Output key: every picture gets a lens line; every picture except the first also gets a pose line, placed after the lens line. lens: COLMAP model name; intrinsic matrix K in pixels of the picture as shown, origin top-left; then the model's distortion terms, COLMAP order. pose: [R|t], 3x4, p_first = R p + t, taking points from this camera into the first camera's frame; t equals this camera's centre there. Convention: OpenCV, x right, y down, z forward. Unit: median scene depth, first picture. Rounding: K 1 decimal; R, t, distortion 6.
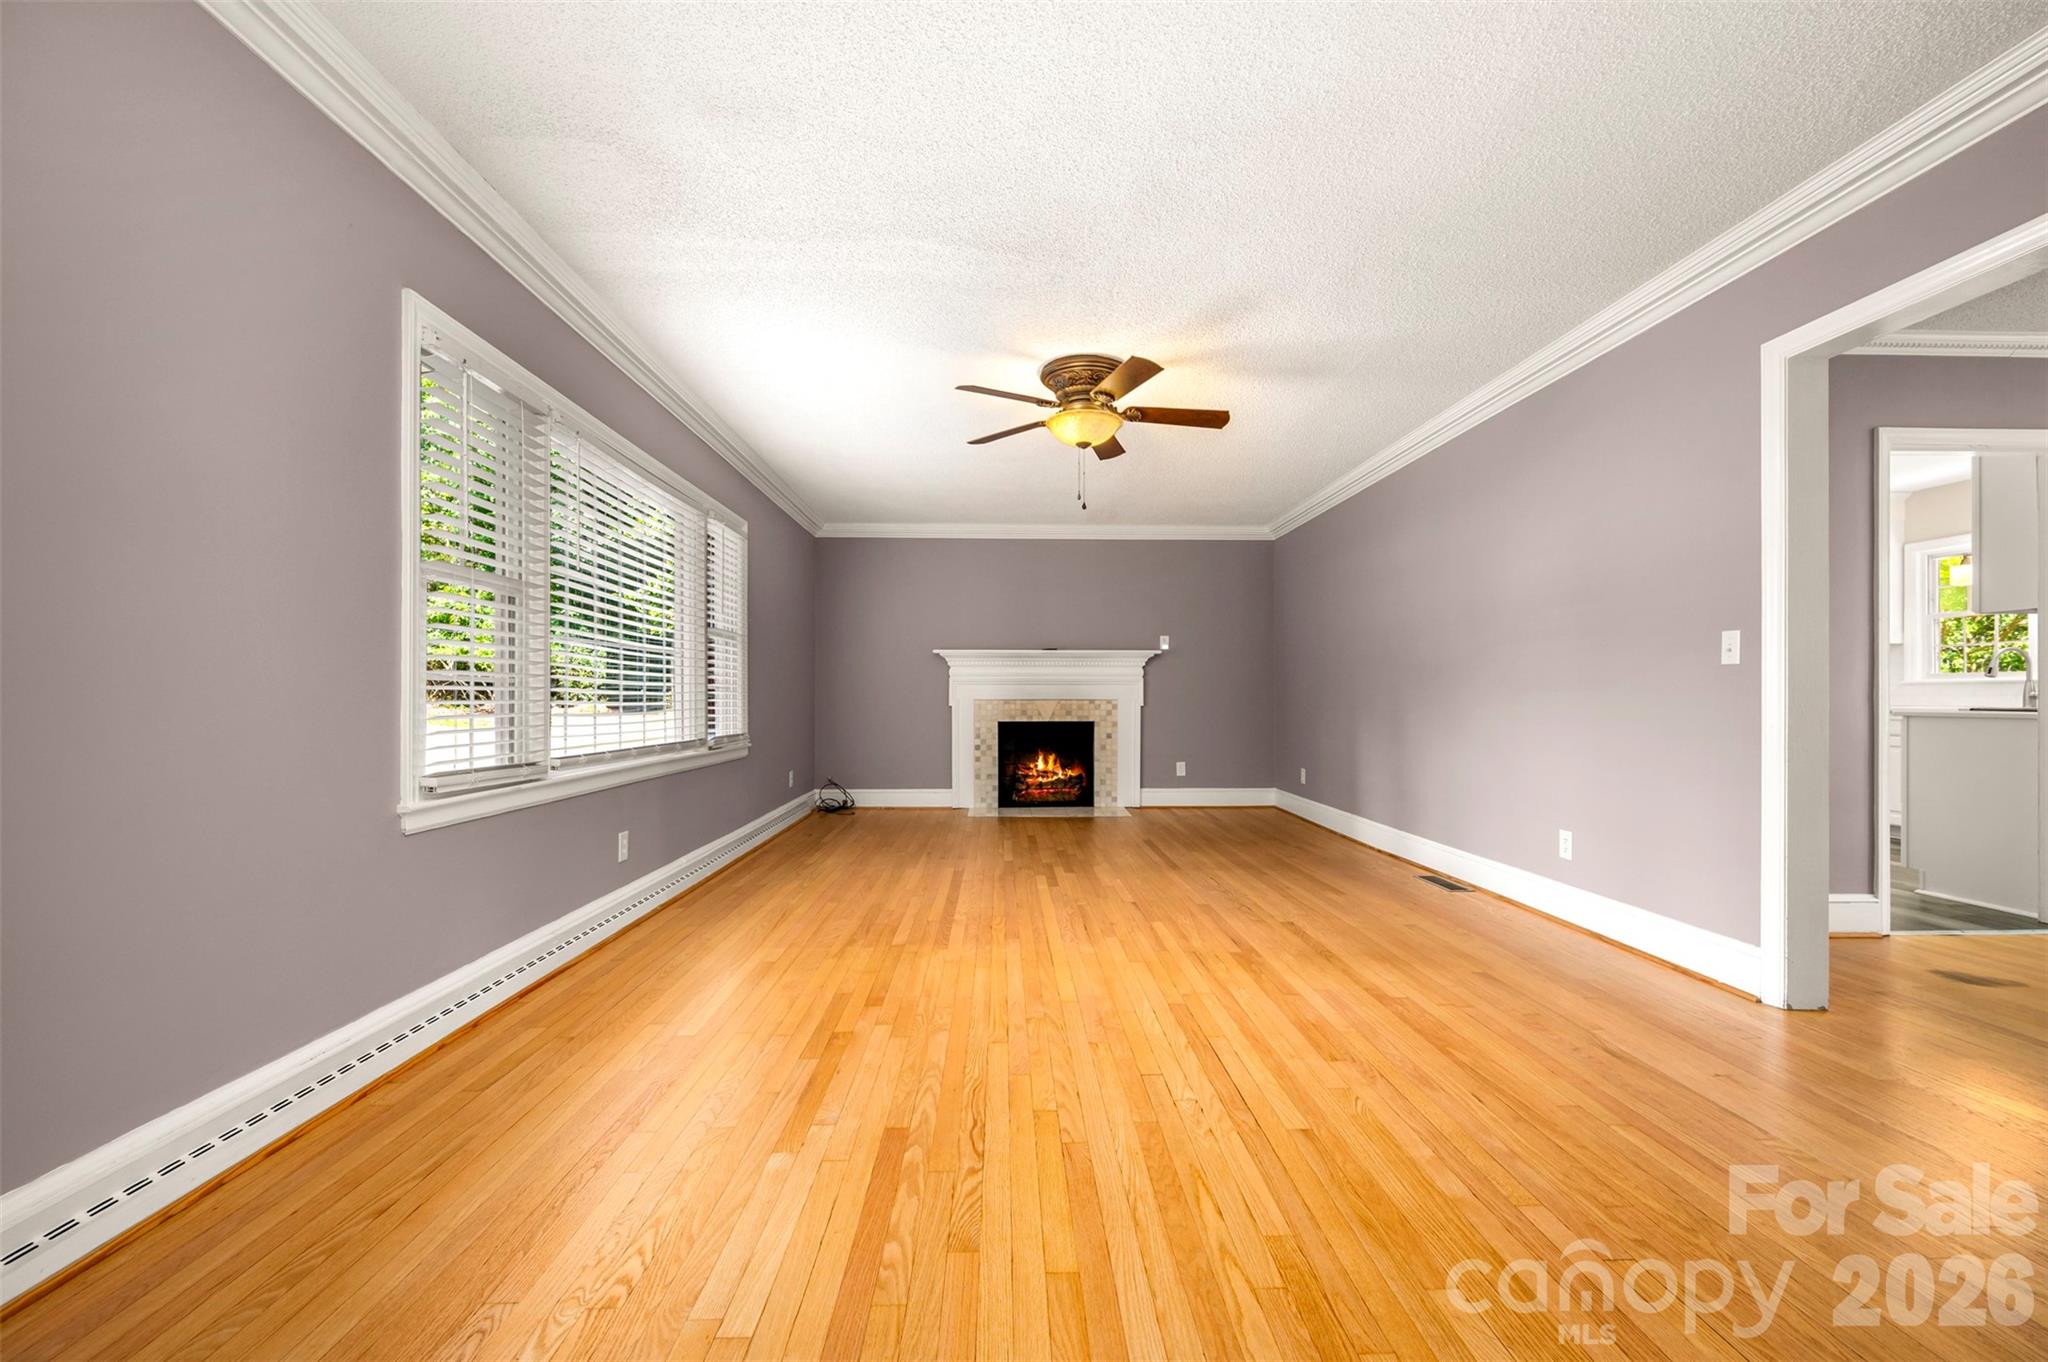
lens RADIAL K [[816.2, 0, 1034.5], [0, 816.2, 699.4], [0, 0, 1]] dist [0.000350, -0.000082]
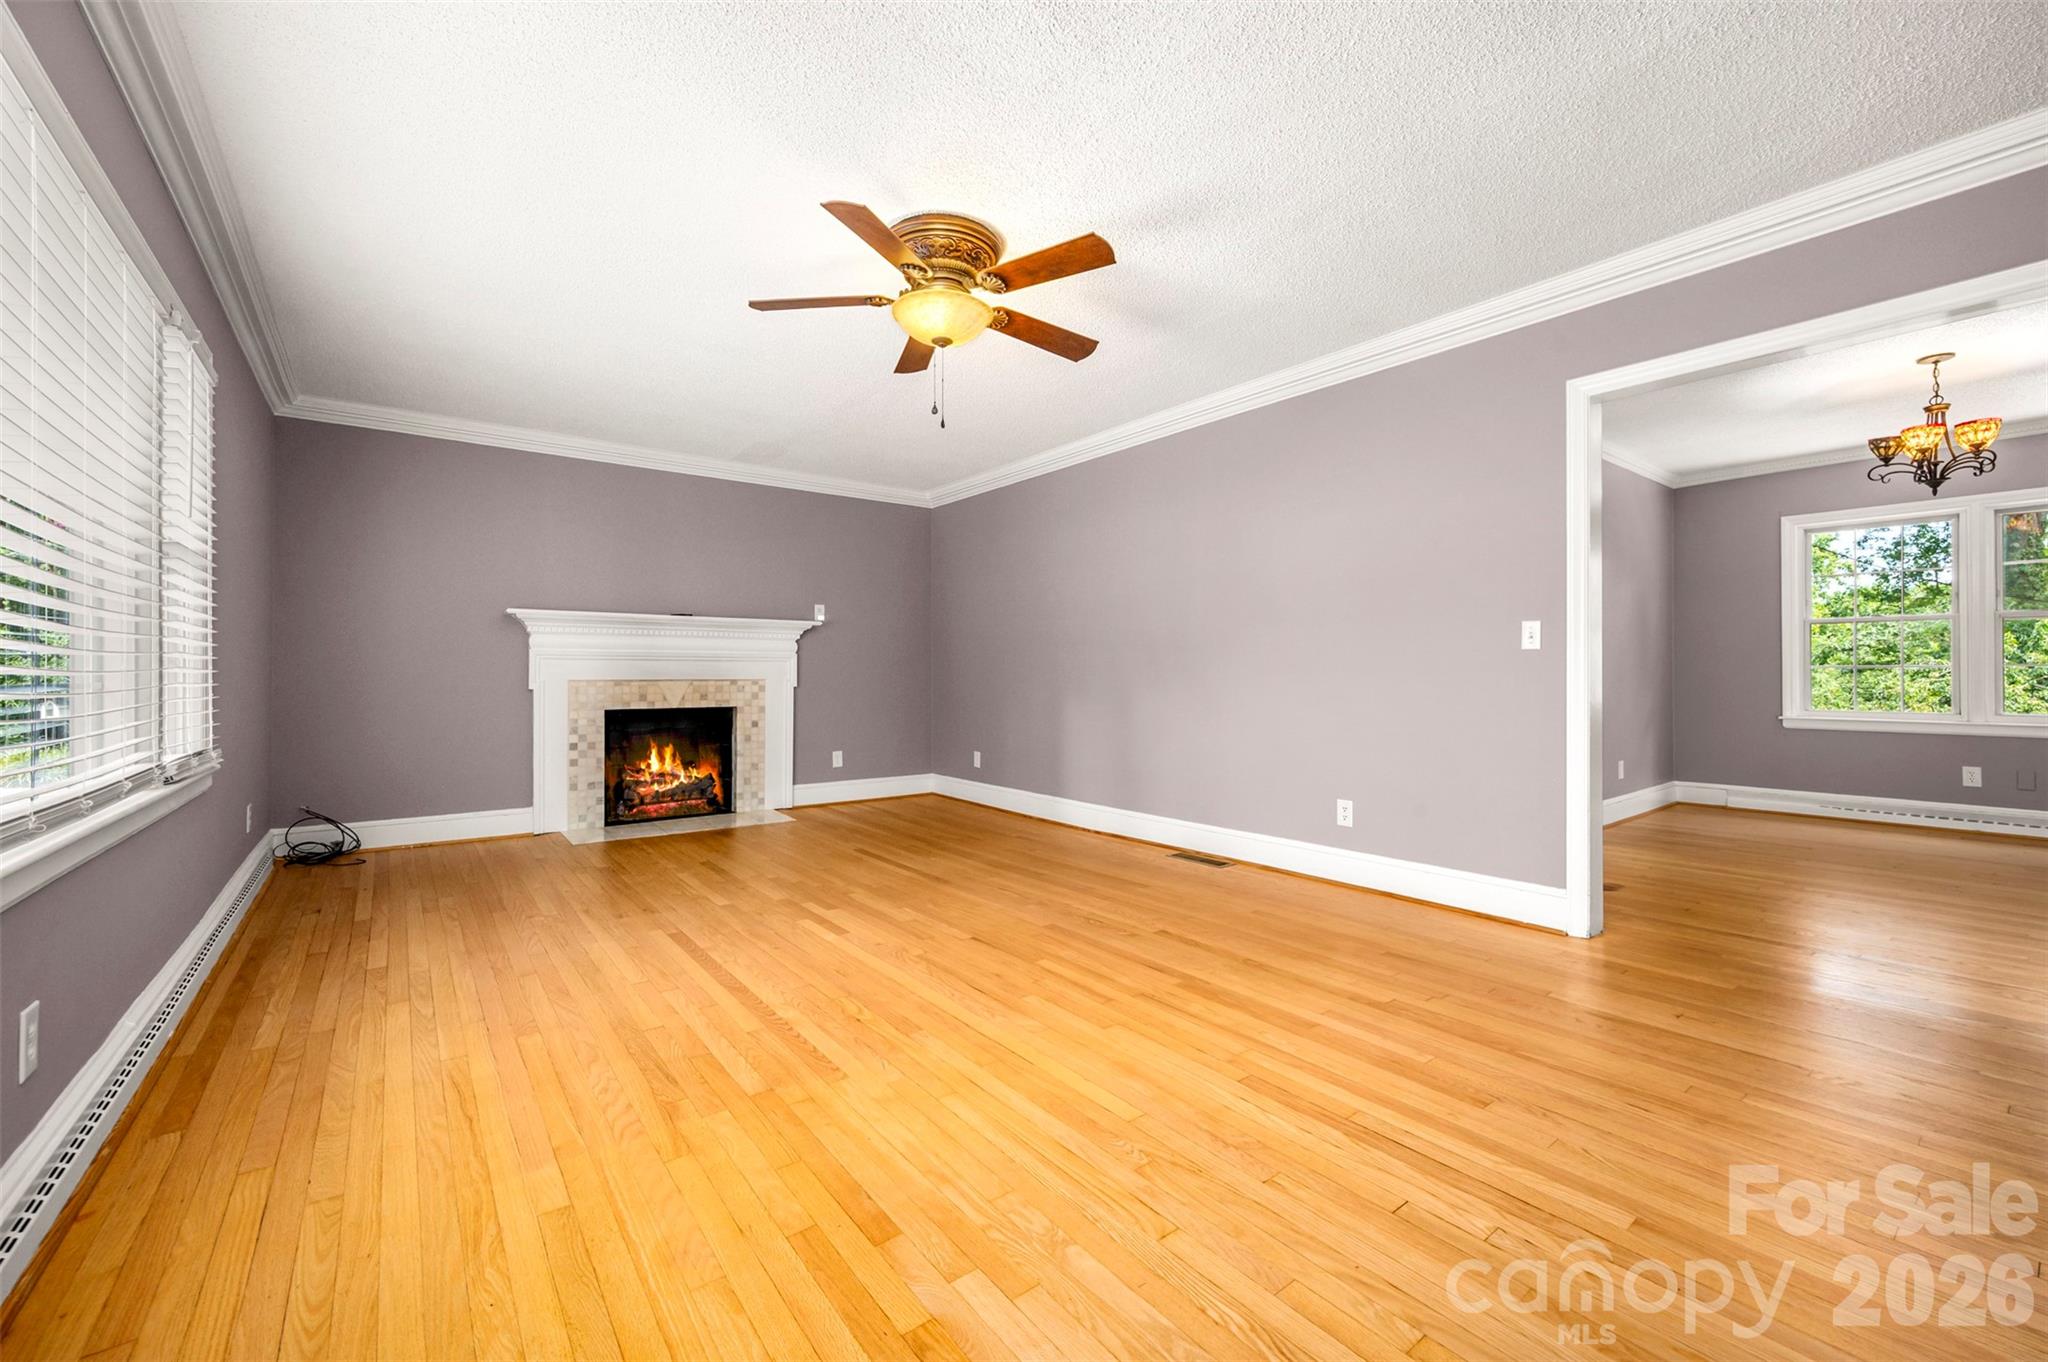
lens RADIAL K [[816.2, 0, 1025.4], [0, 816.2, 670.4], [0, 0, 1]] dist [0.000350, -0.000082]
pose [[0.816666, 0.003014, 0.577103, -0.230466], [0.002026, 0.999965, -0.008088, -0.002545], [-0.577107, 0.007774, 0.816632, 0.256445]]
